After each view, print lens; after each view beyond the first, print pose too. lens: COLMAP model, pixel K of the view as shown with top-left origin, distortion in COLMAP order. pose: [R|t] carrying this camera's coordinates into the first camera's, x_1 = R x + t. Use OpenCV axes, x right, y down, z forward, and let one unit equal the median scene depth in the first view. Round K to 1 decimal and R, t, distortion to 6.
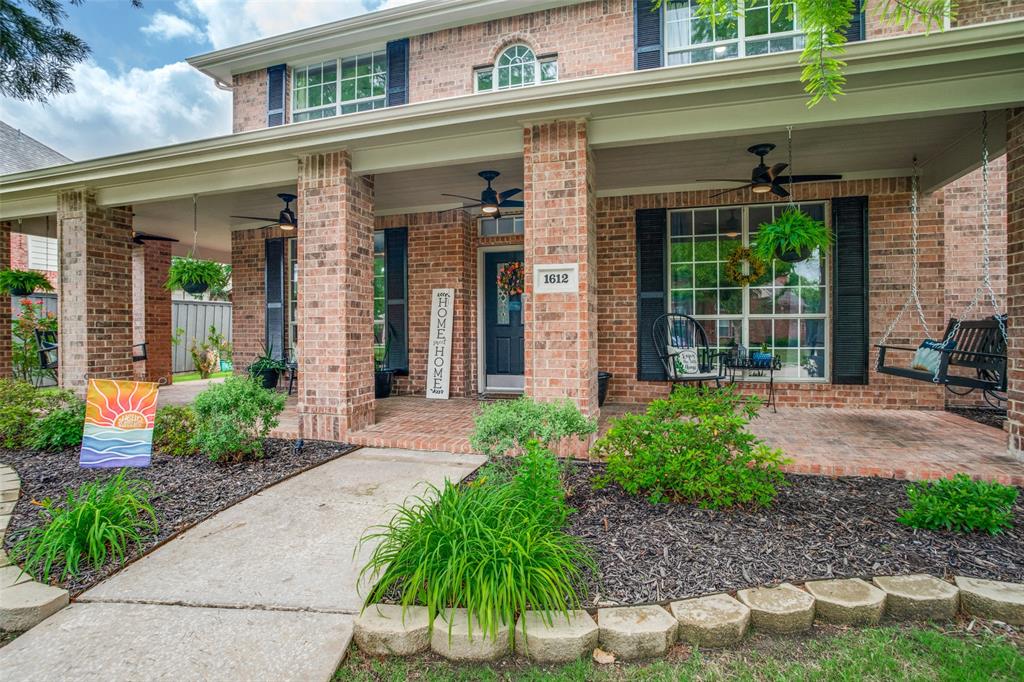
lens RADIAL K [[493.1, 0, 512.6], [0, 493.1, 329.1], [0, 0, 1]] dist [-0.035915, 0.000097]
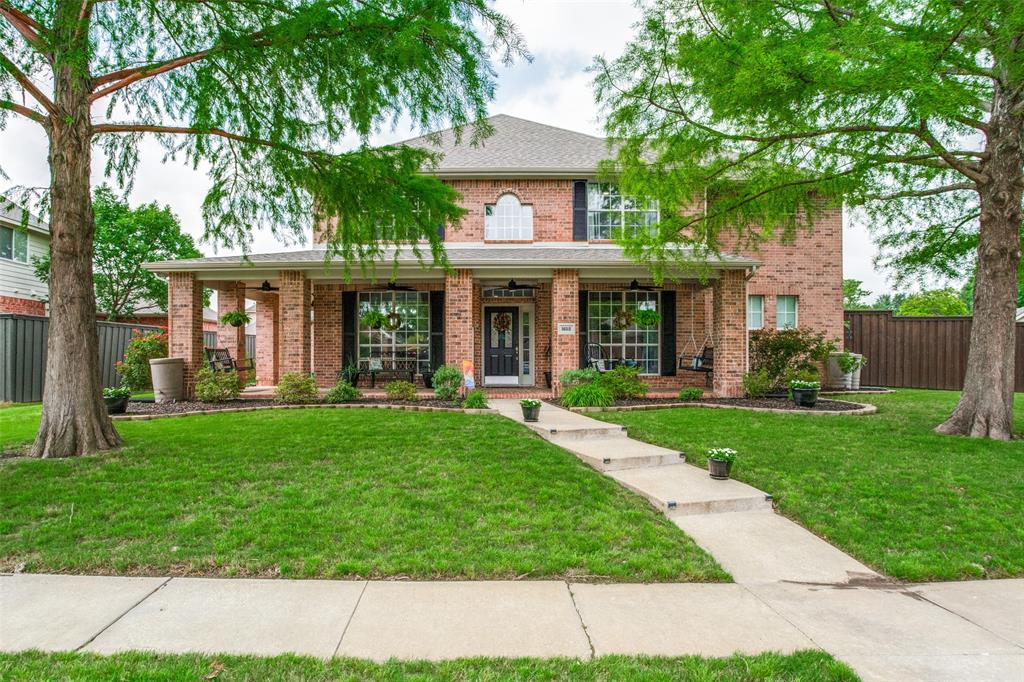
lens RADIAL K [[496.3, 0, 512.0], [0, 496.3, 341.0], [0, 0, 1]] dist [-0.051321, 0.000093]
pose [[0.959316, 0.014716, 0.281949, -0.631776], [-0.005772, 0.999454, -0.032524, 0.033100], [-0.282274, 0.029573, 0.958878, -0.971970]]
